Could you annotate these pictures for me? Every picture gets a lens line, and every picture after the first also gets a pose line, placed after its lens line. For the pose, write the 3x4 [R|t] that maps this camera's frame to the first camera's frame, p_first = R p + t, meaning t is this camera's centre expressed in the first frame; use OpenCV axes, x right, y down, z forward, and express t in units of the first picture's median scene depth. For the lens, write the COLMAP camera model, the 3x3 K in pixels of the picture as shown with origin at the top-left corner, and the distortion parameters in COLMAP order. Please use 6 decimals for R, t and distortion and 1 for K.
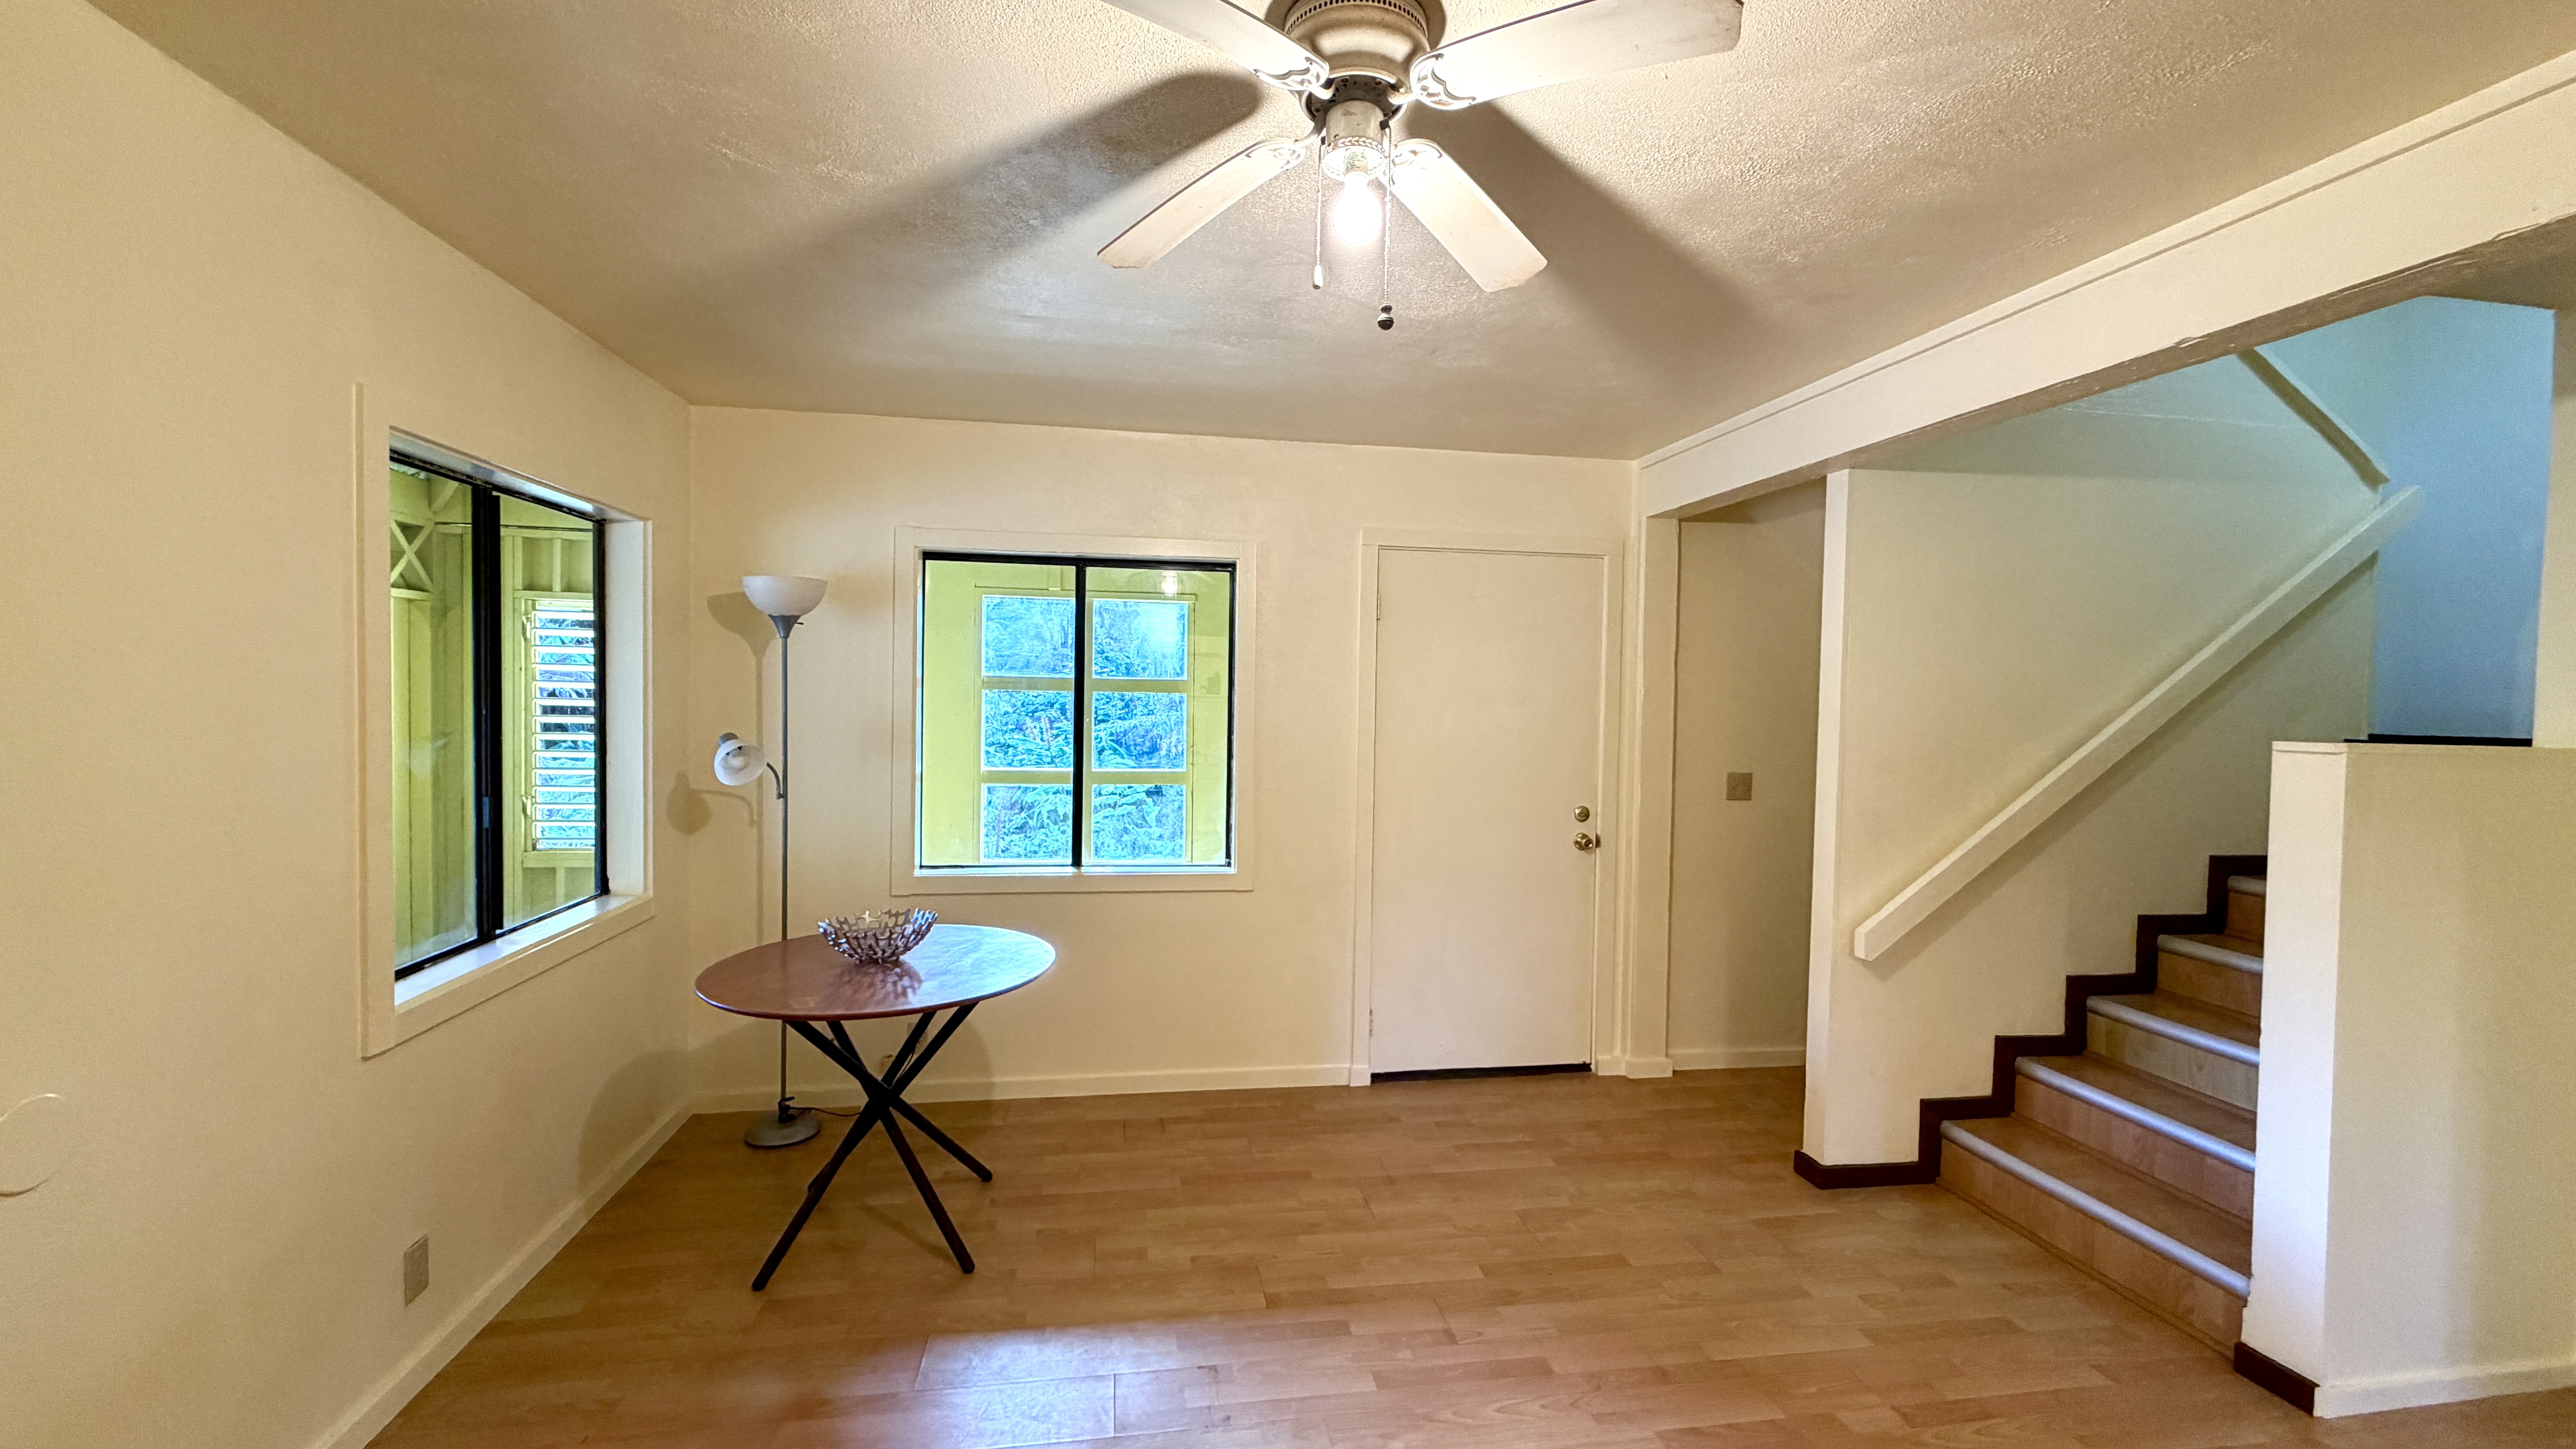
lens RADIAL K [[1038.1, 0, 1282.7], [0, 1038.1, 732.4], [0, 0, 1]] dist [-0.003288, -0.000143]
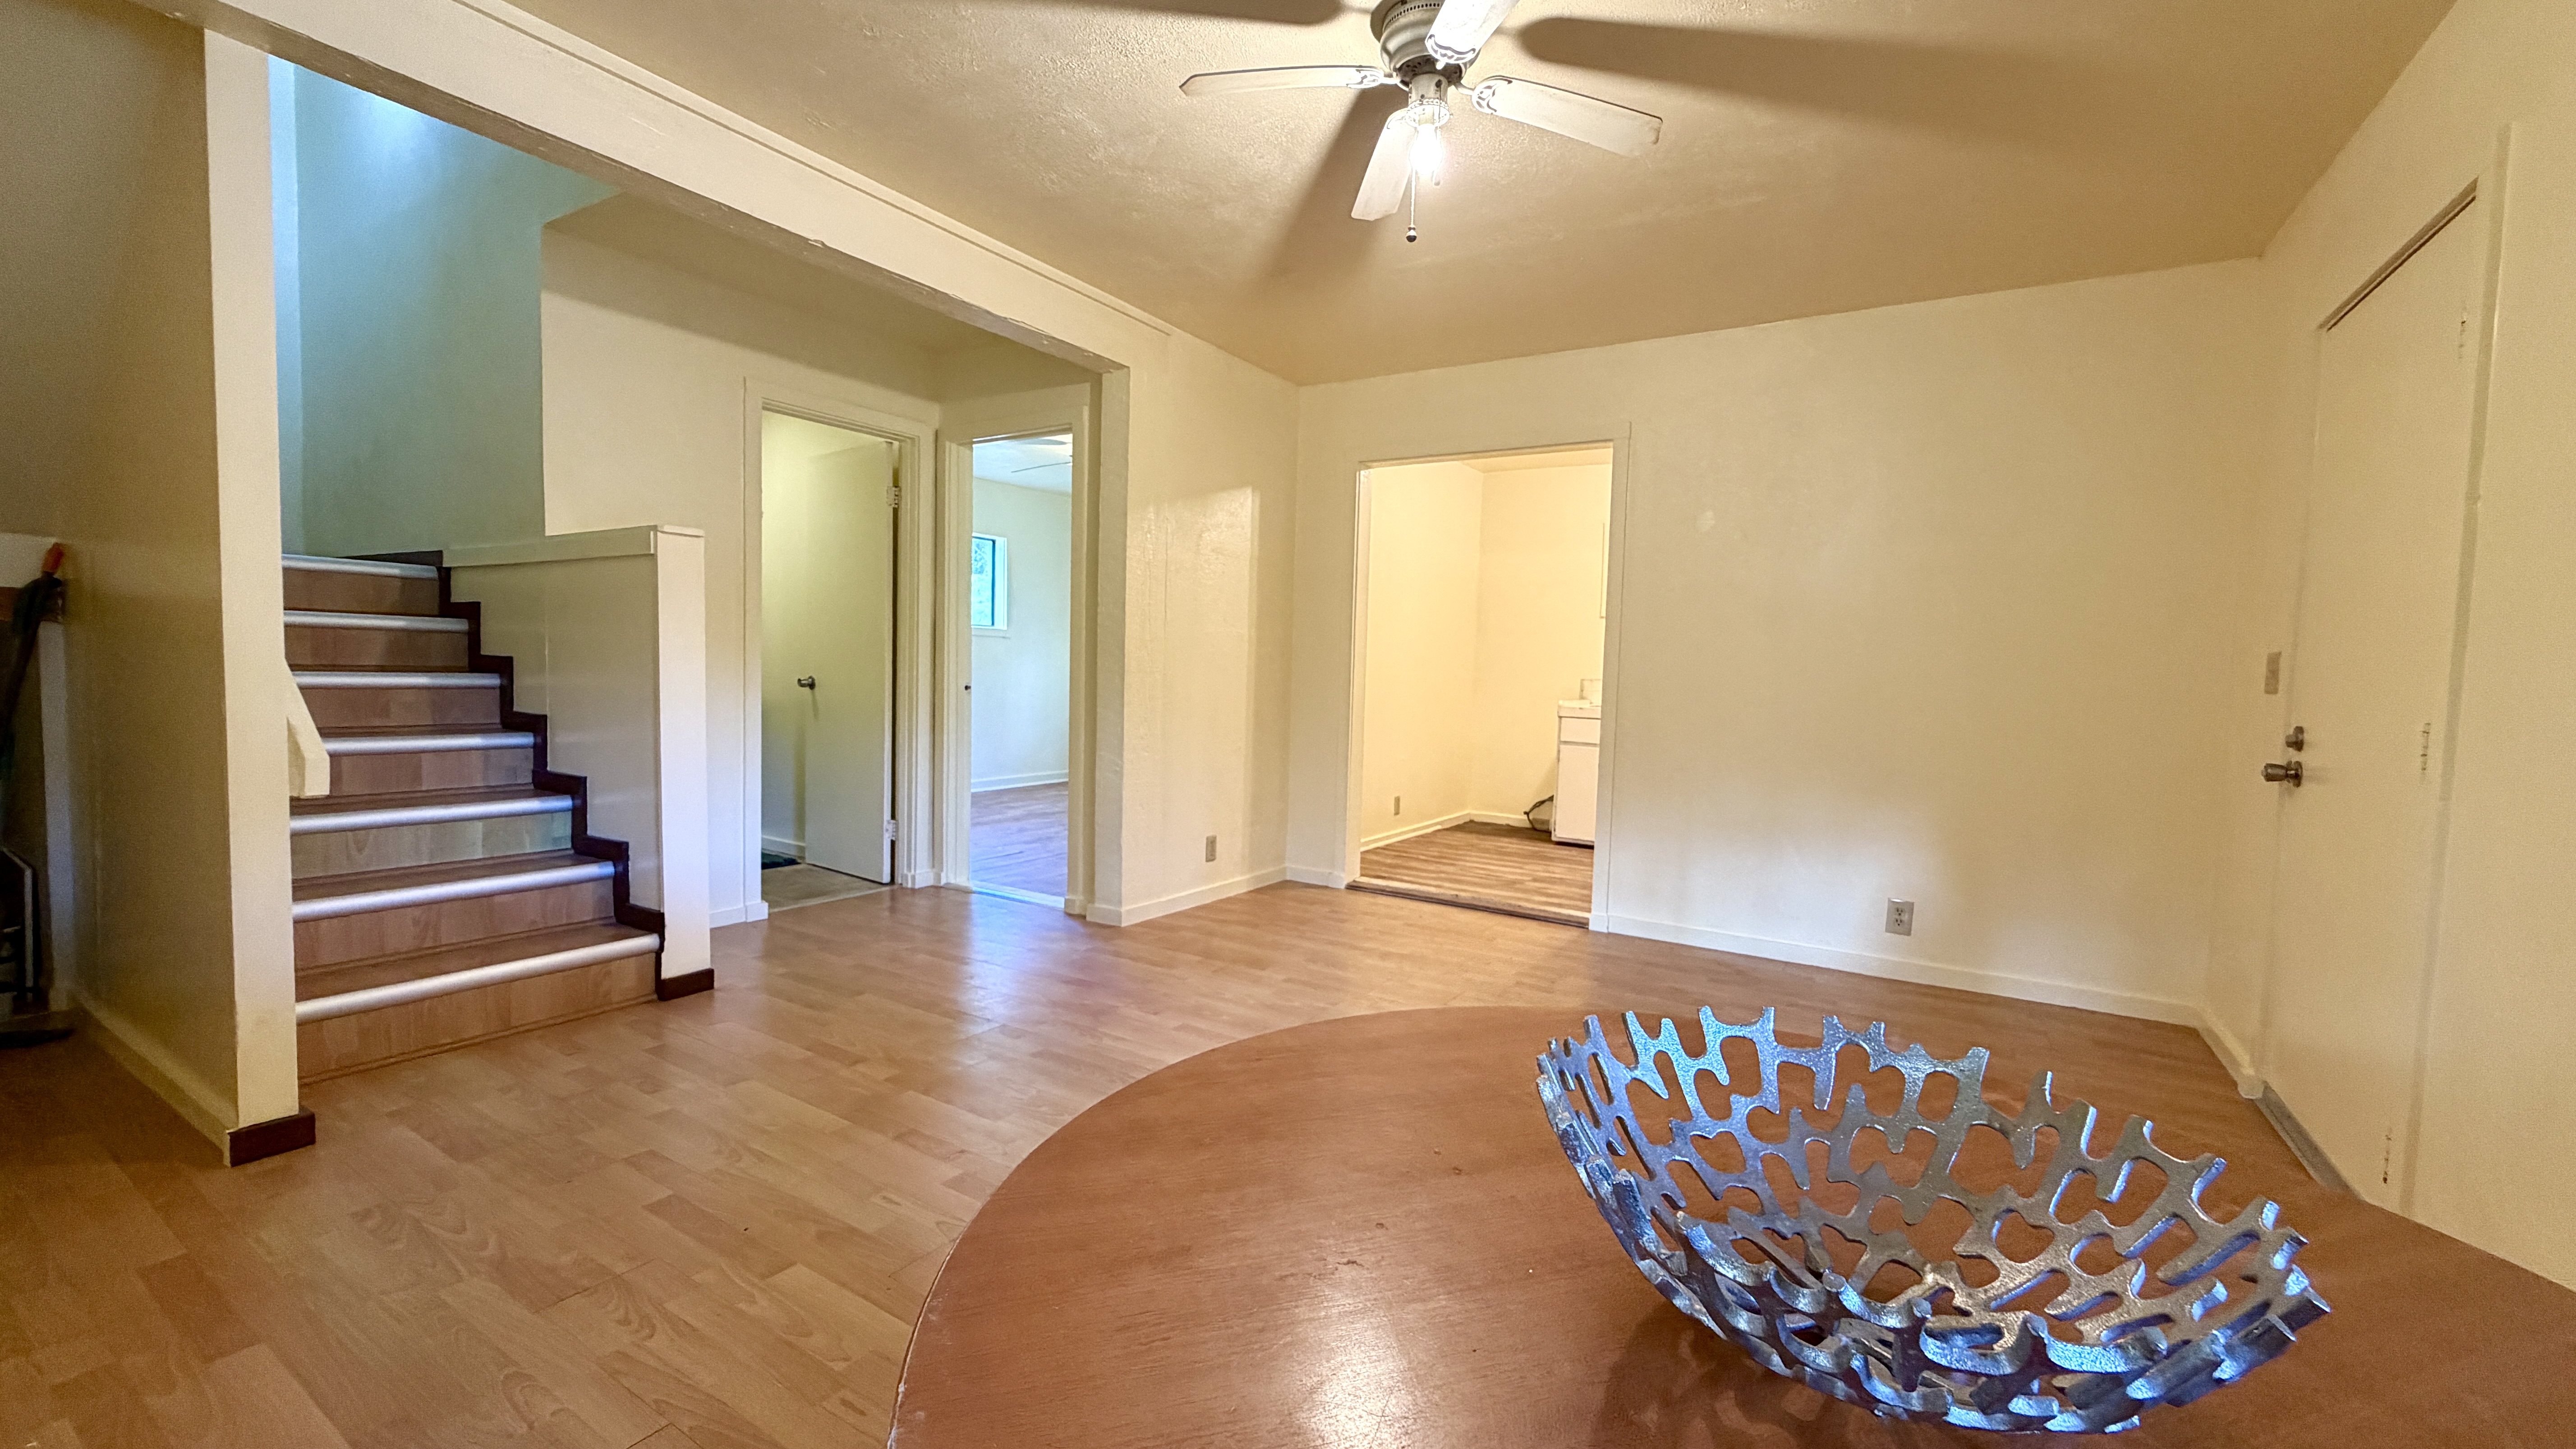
lens RADIAL K [[1038.1, 0, 1284.8], [0, 1038.1, 721.1], [0, 0, 1]] dist [-0.003288, -0.000143]
pose [[-0.757091, -0.086462, 0.647563, -0.475046], [-0.034683, 0.995125, 0.092319, 0.087835], [-0.652389, 0.047435, -0.756399, 1.306634]]
